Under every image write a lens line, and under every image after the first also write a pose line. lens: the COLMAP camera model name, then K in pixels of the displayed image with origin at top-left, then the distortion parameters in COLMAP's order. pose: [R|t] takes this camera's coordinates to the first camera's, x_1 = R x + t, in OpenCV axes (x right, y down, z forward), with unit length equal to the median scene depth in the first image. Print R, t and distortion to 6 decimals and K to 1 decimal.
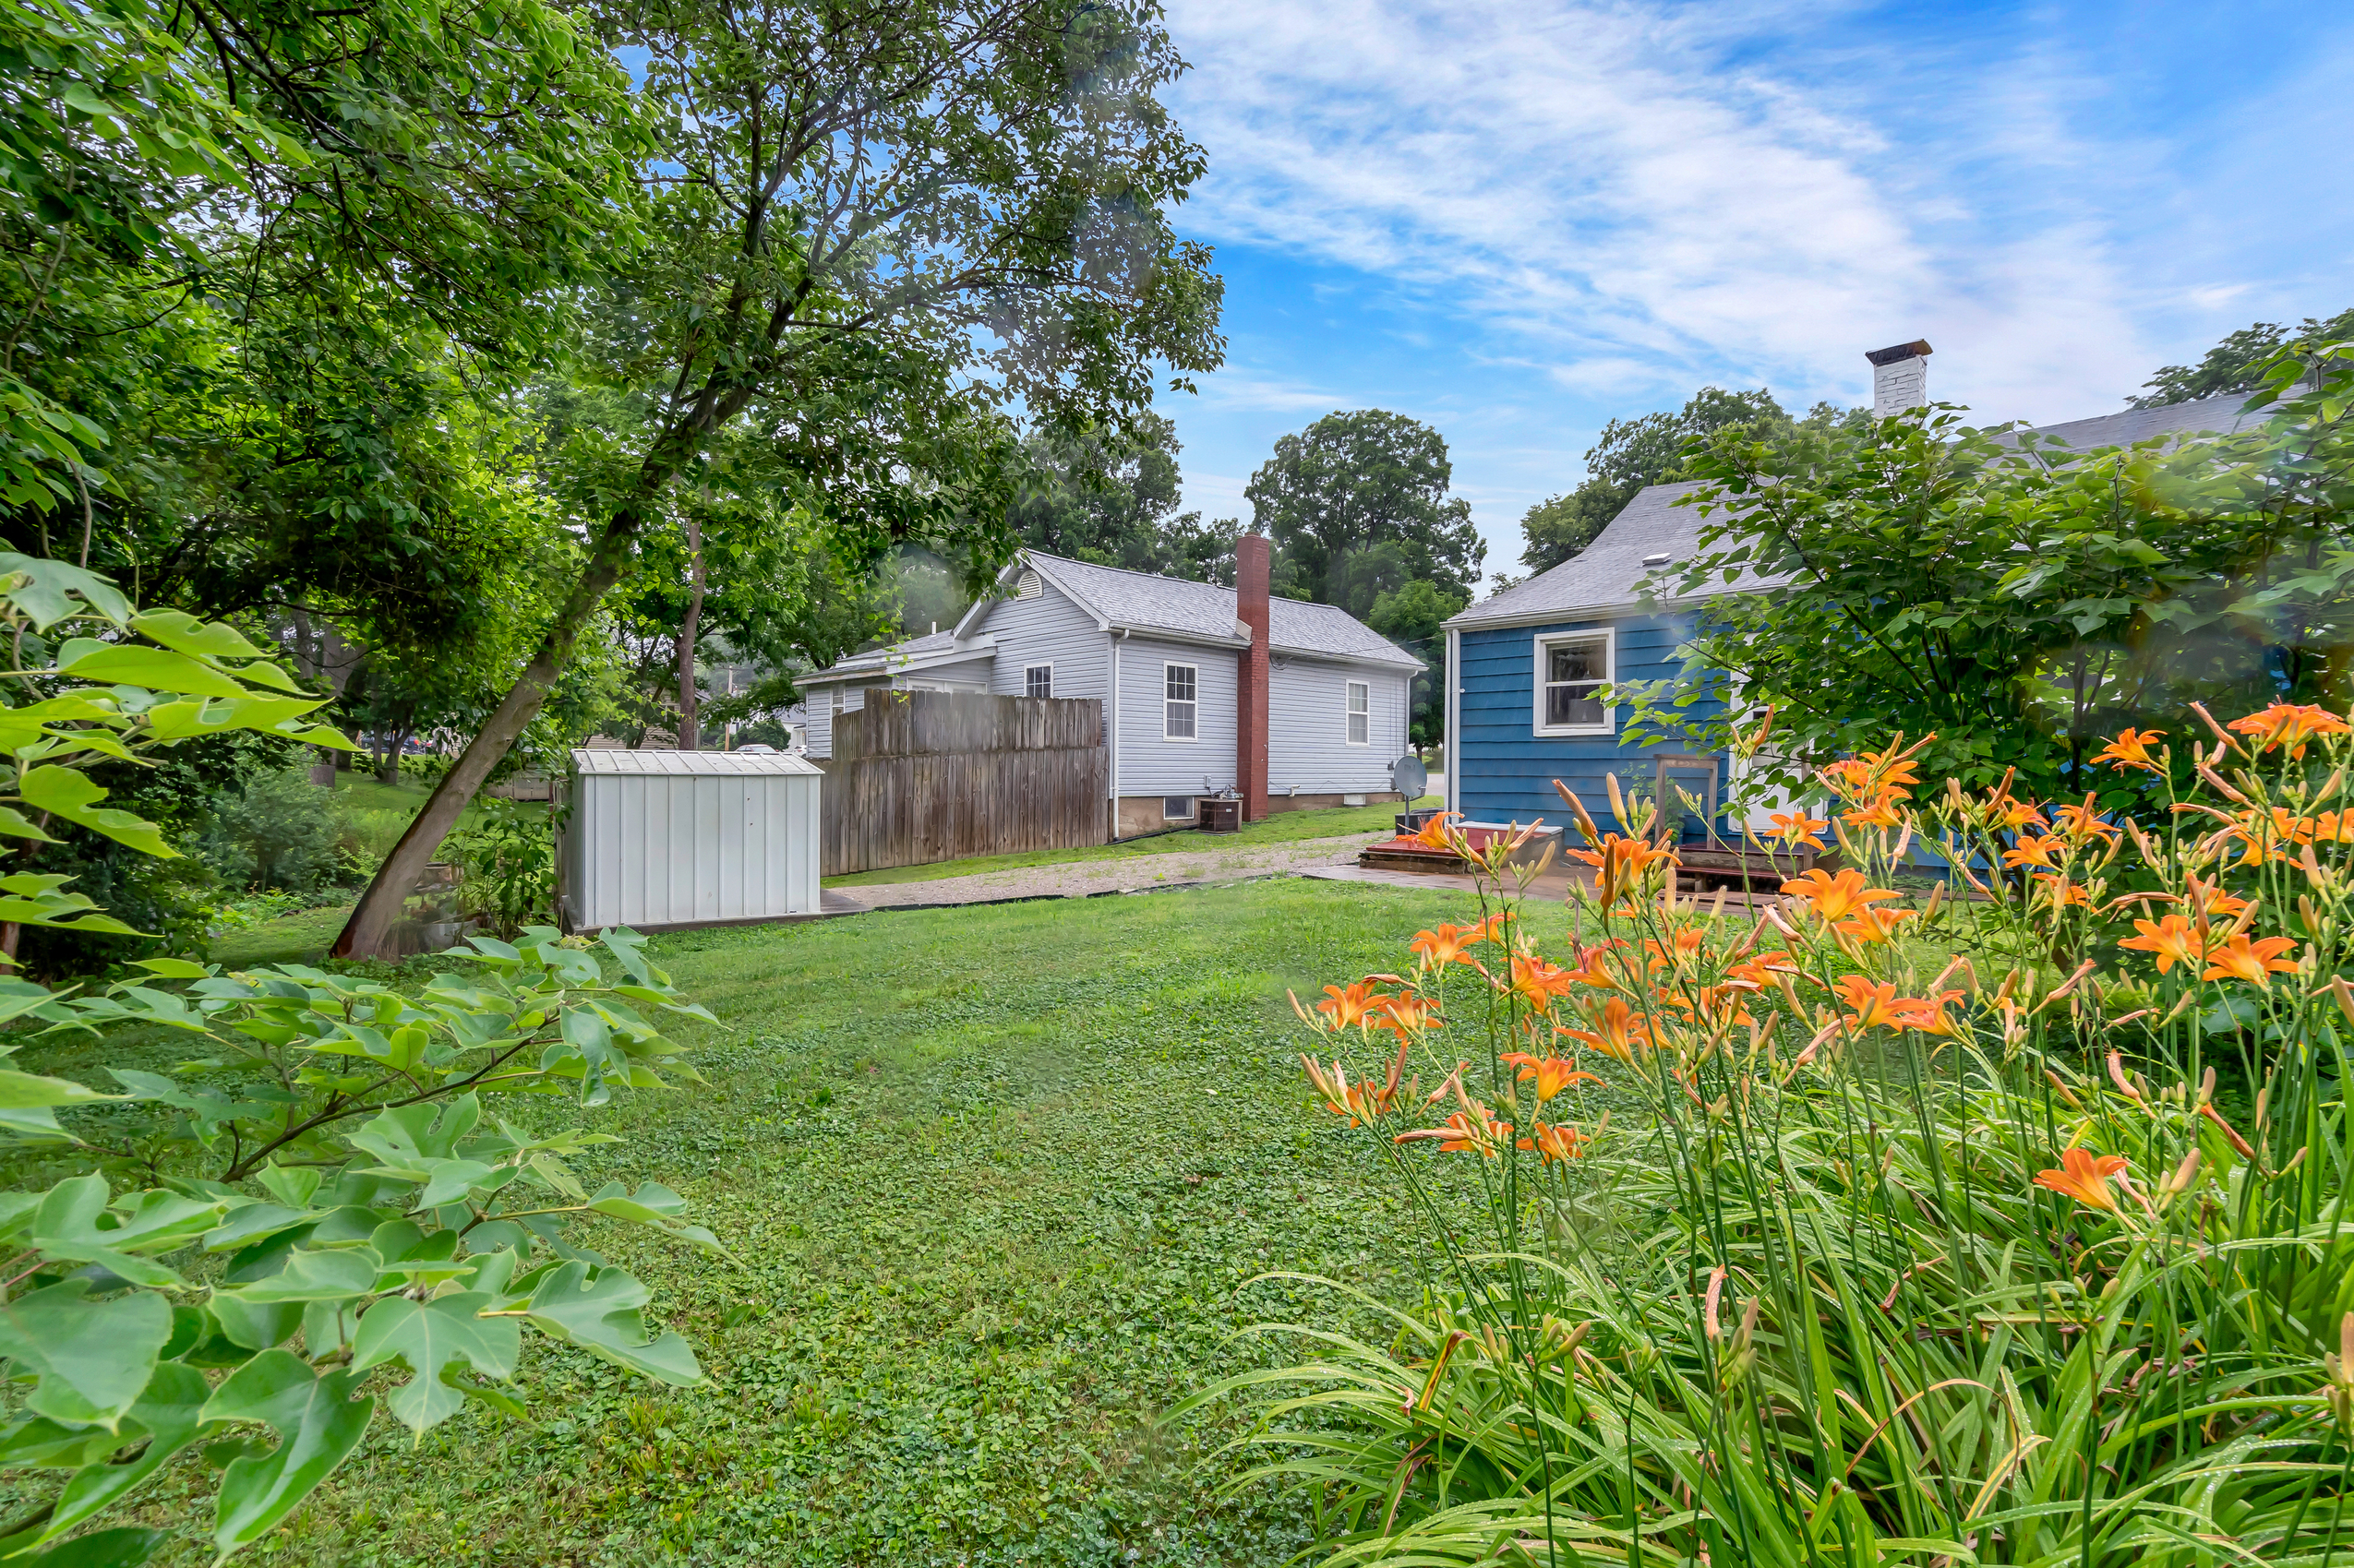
lens RADIAL K [[1076.4, 0, 1173.0], [0, 1076.4, 783.7], [0, 0, 1]] dist [-0.001951, 0.001203]
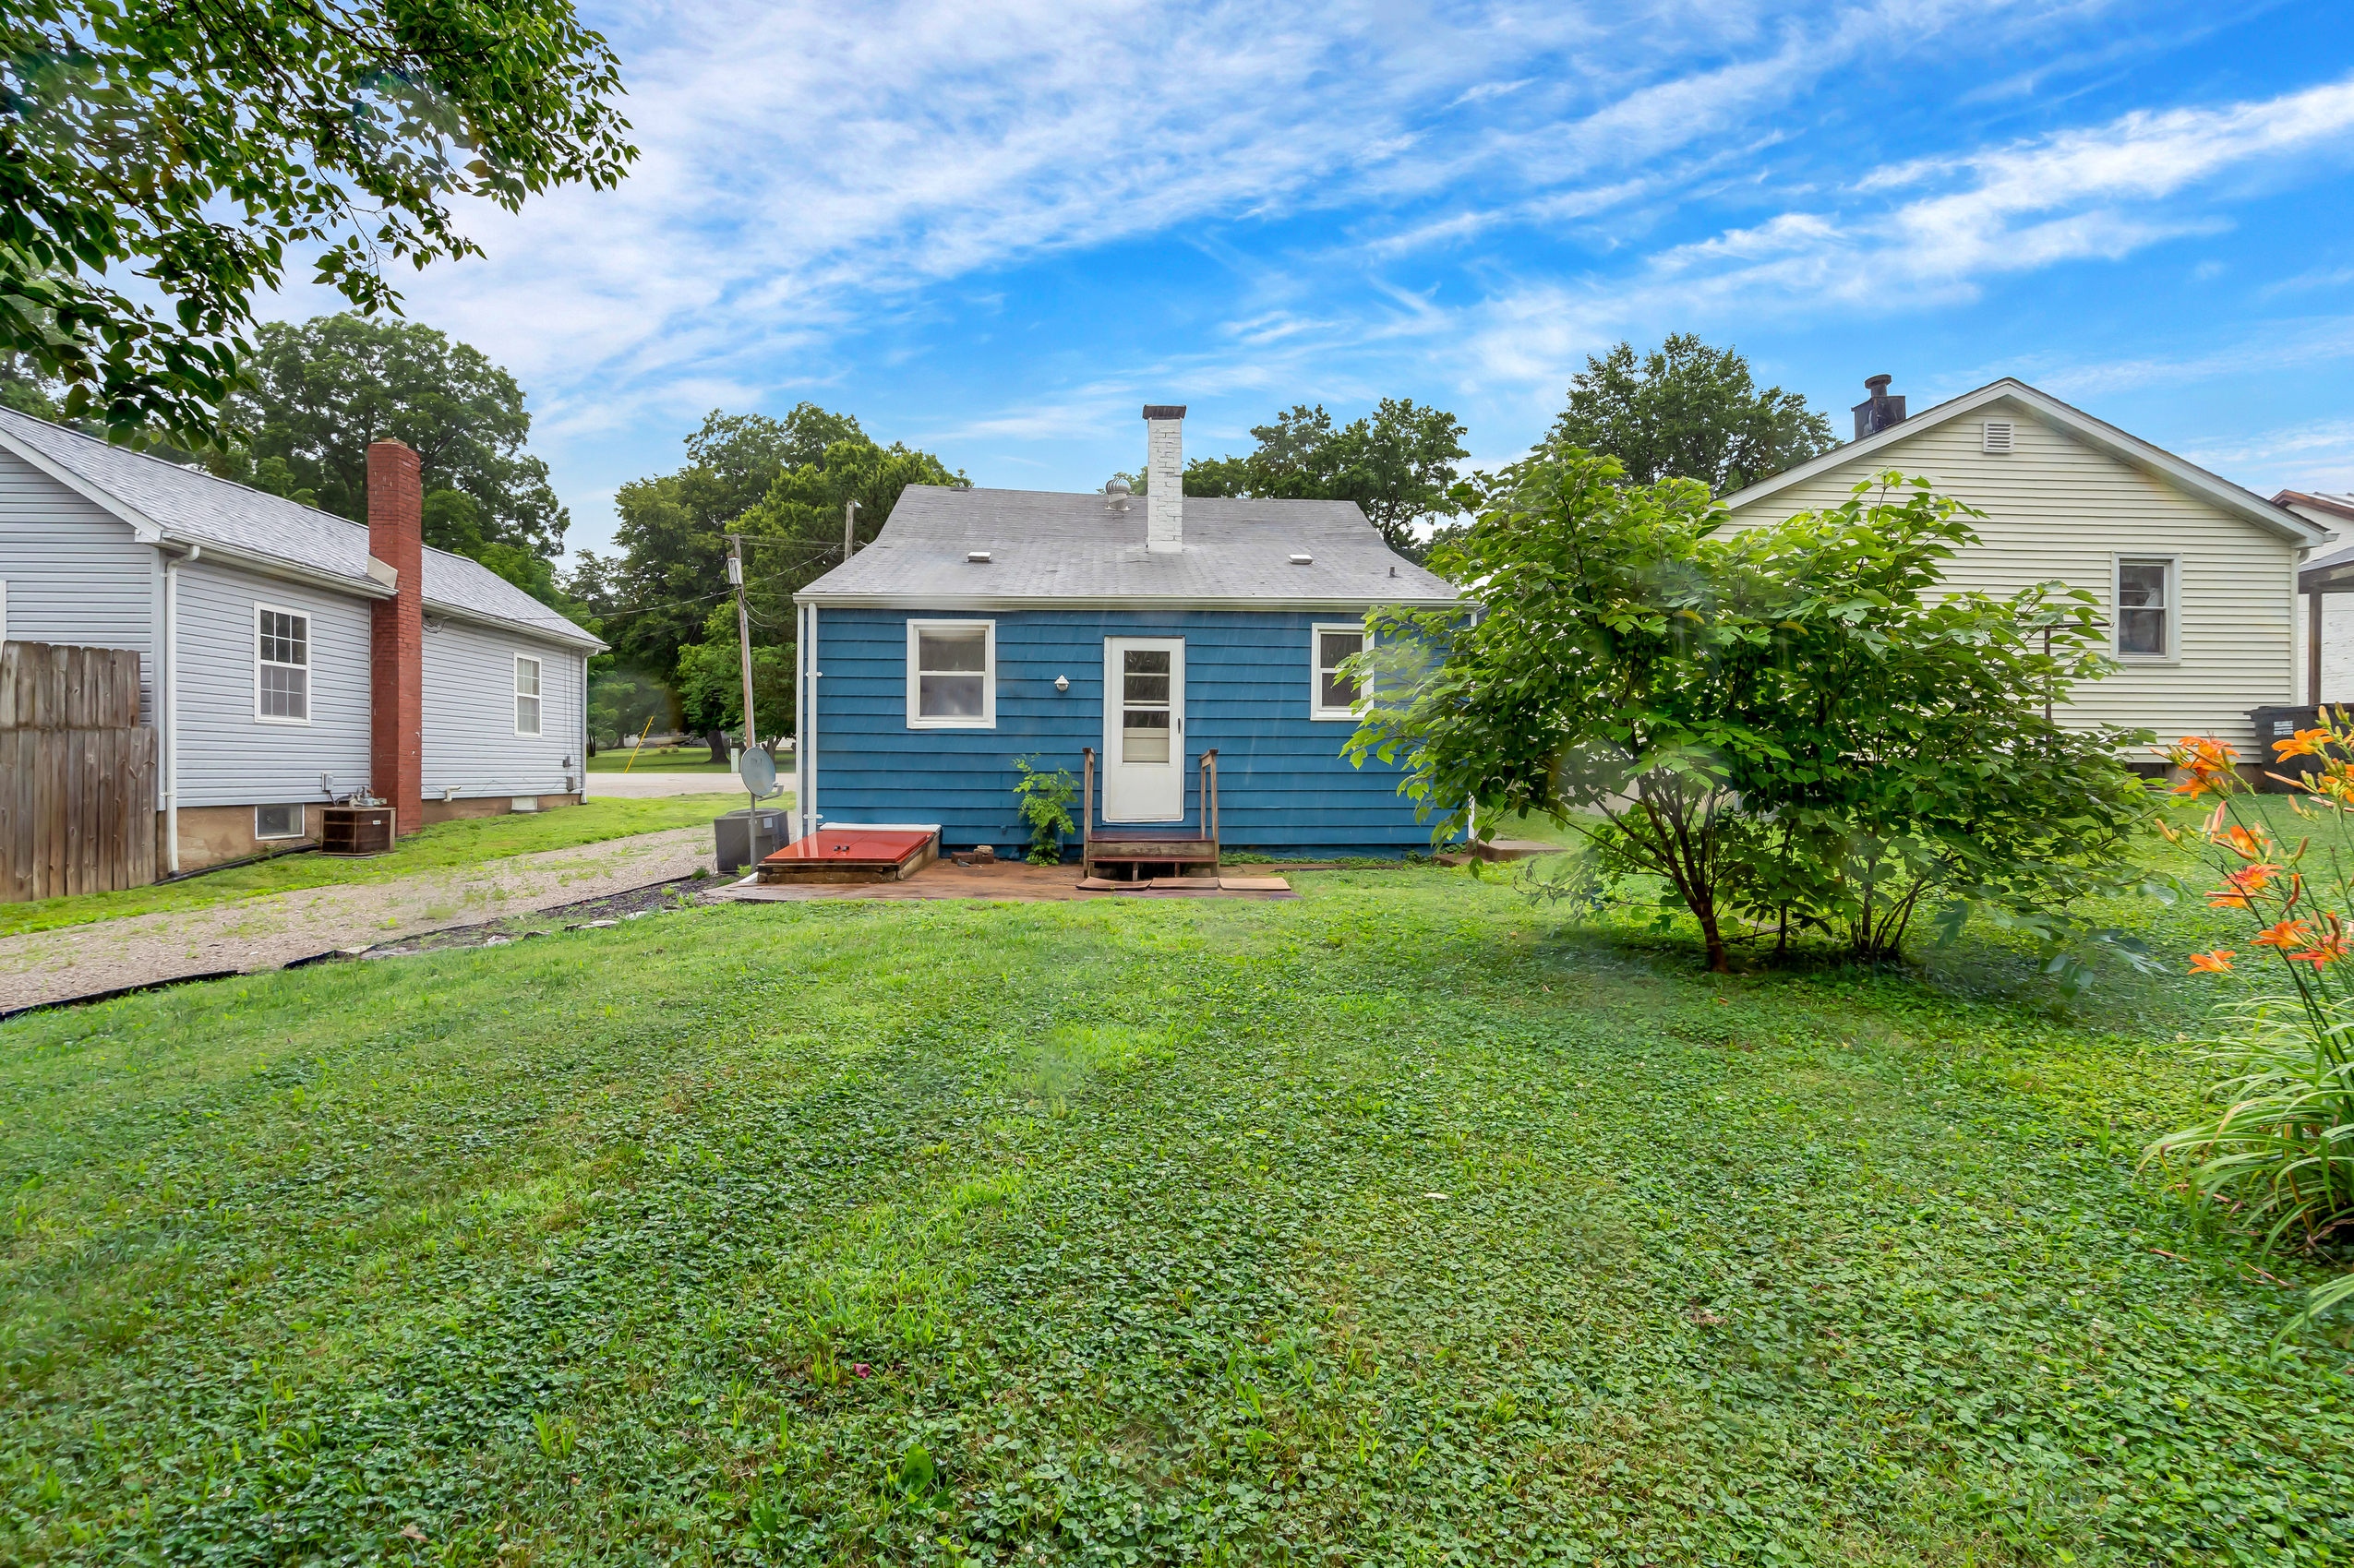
lens RADIAL K [[1076.4, 0, 1183.1], [0, 1076.4, 773.7], [0, 0, 1]] dist [-0.001951, 0.001203]
pose [[0.670477, -0.002434, 0.741926, -0.112581], [0.009021, 0.999947, -0.004871, 0.000733], [-0.741875, 0.009958, 0.670464, 0.119550]]
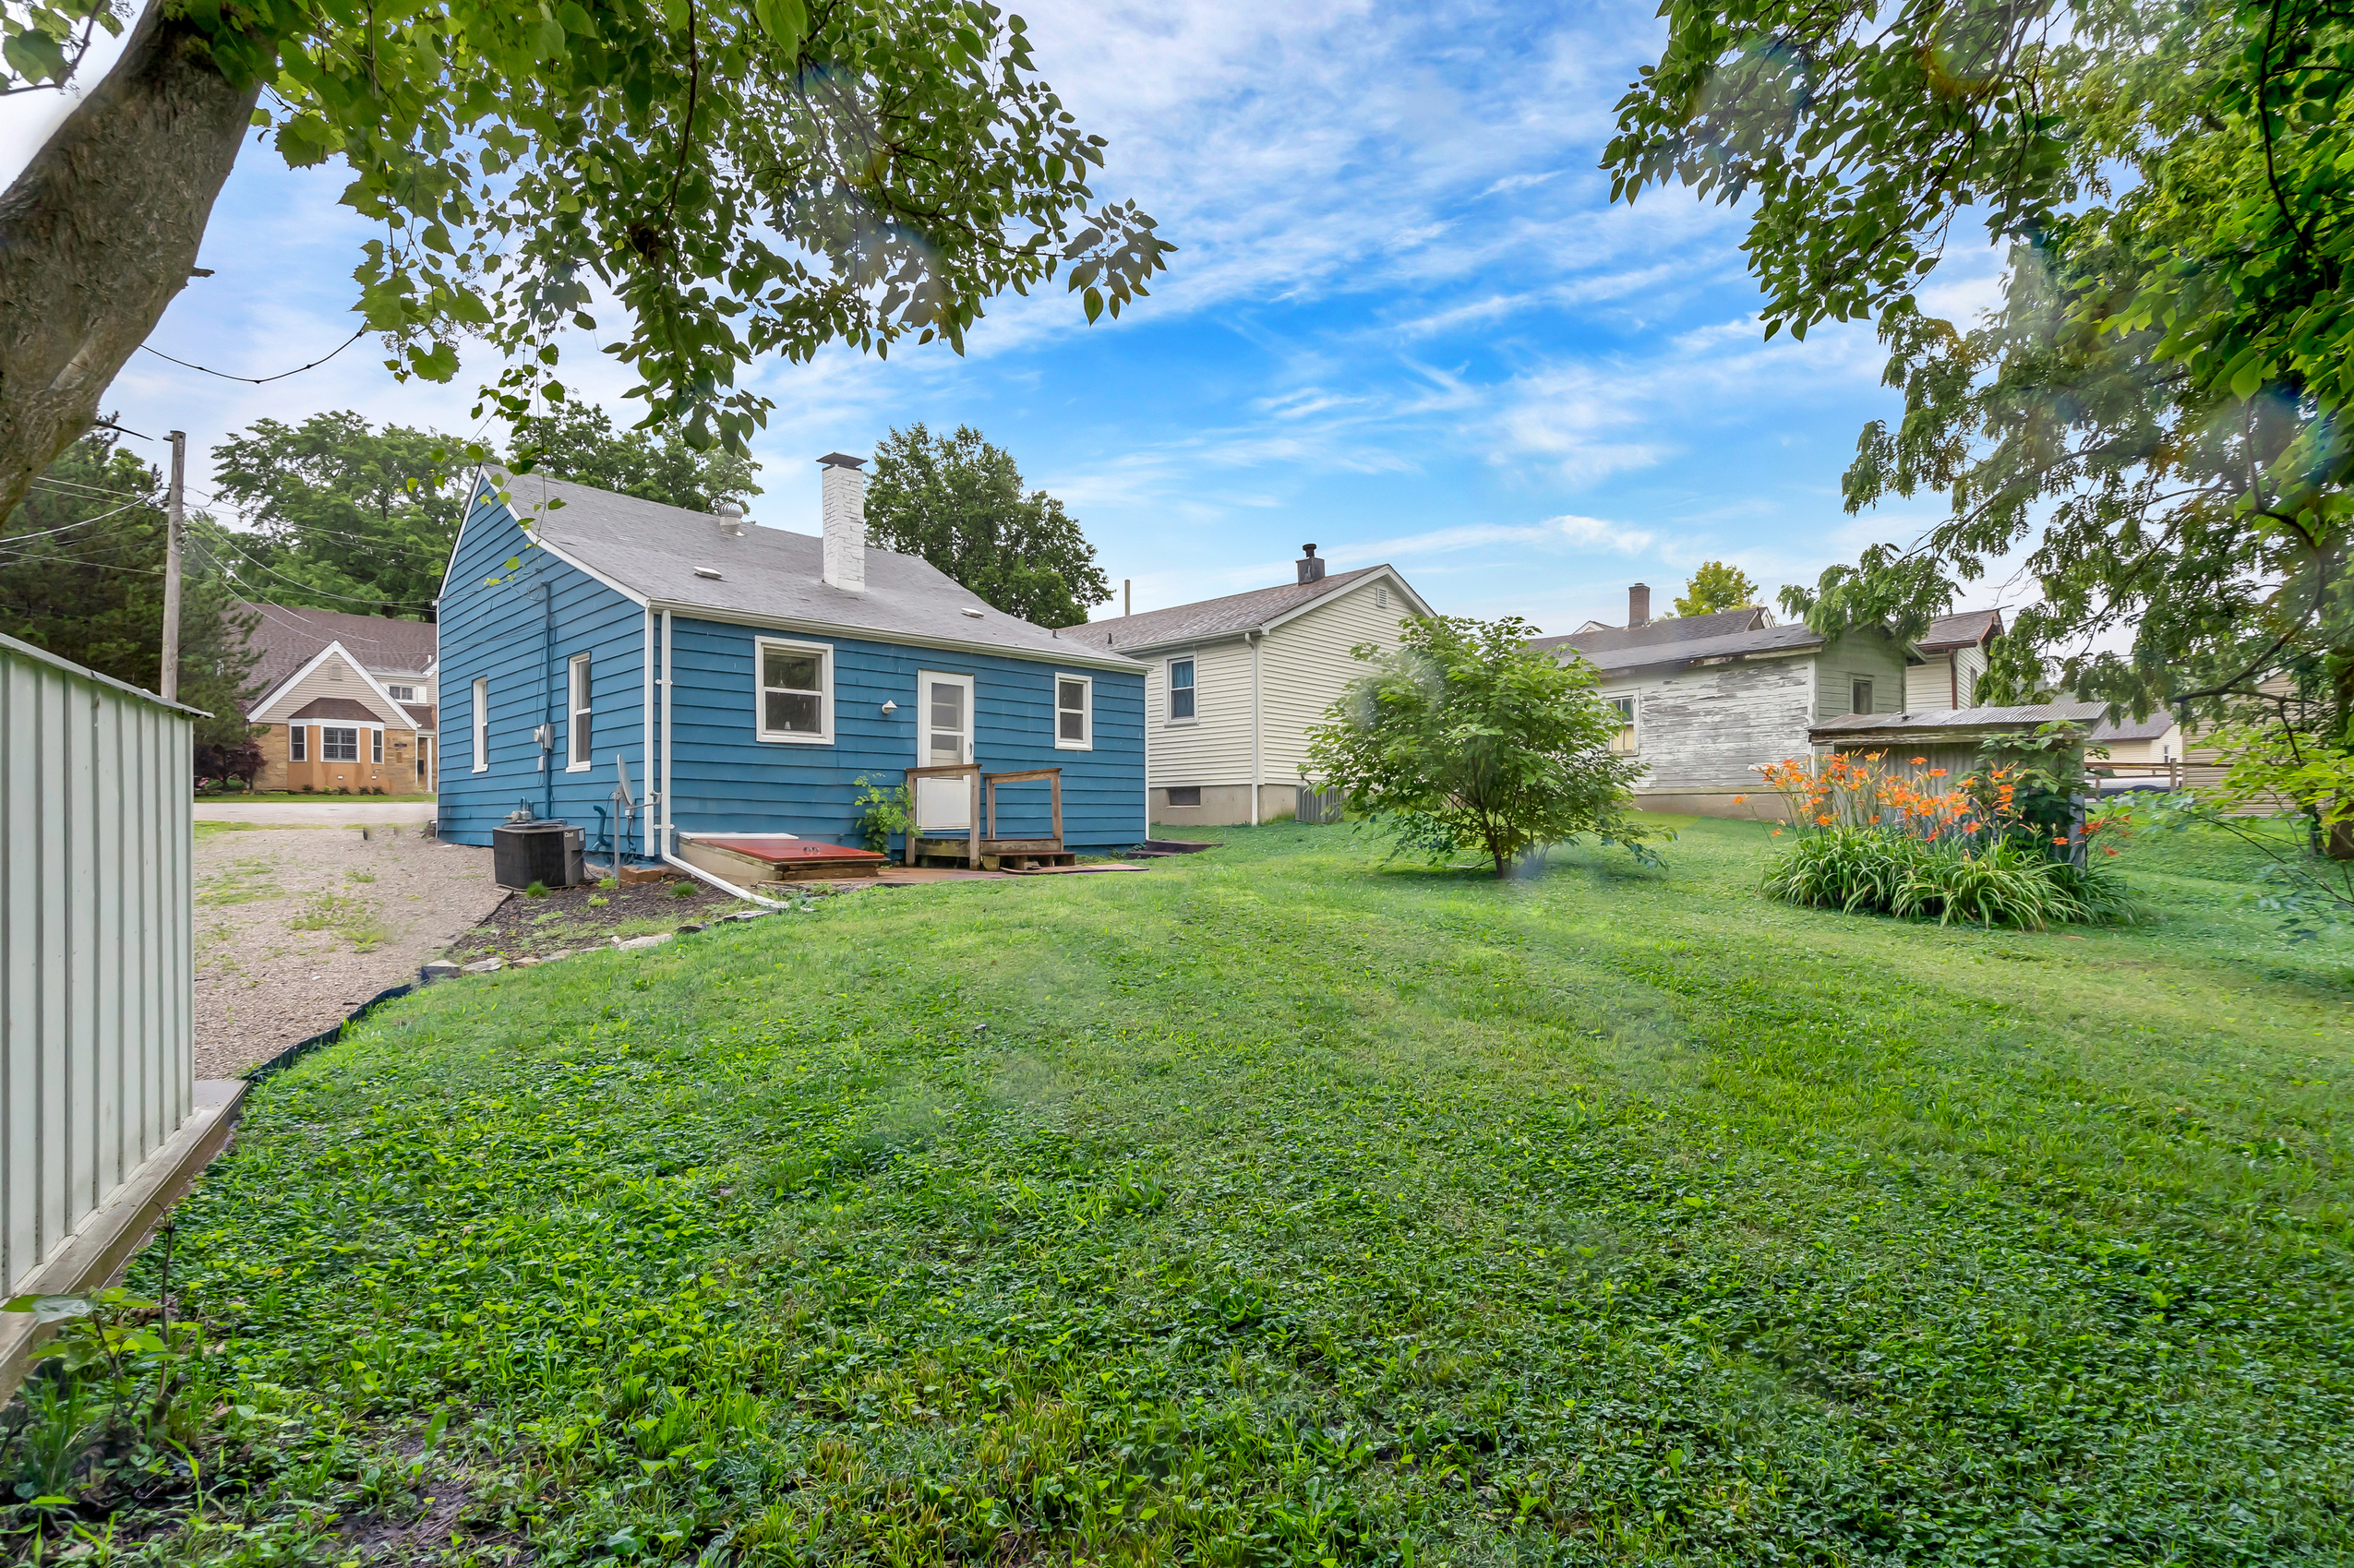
lens RADIAL K [[1076.4, 0, 1217.4], [0, 1076.4, 821.5], [0, 0, 1]] dist [-0.001951, 0.001203]
pose [[-0.027673, -0.007556, 0.999588, -0.372906], [0.017046, 0.999822, 0.008029, 0.015611], [-0.999472, 0.017262, -0.027540, 0.361657]]
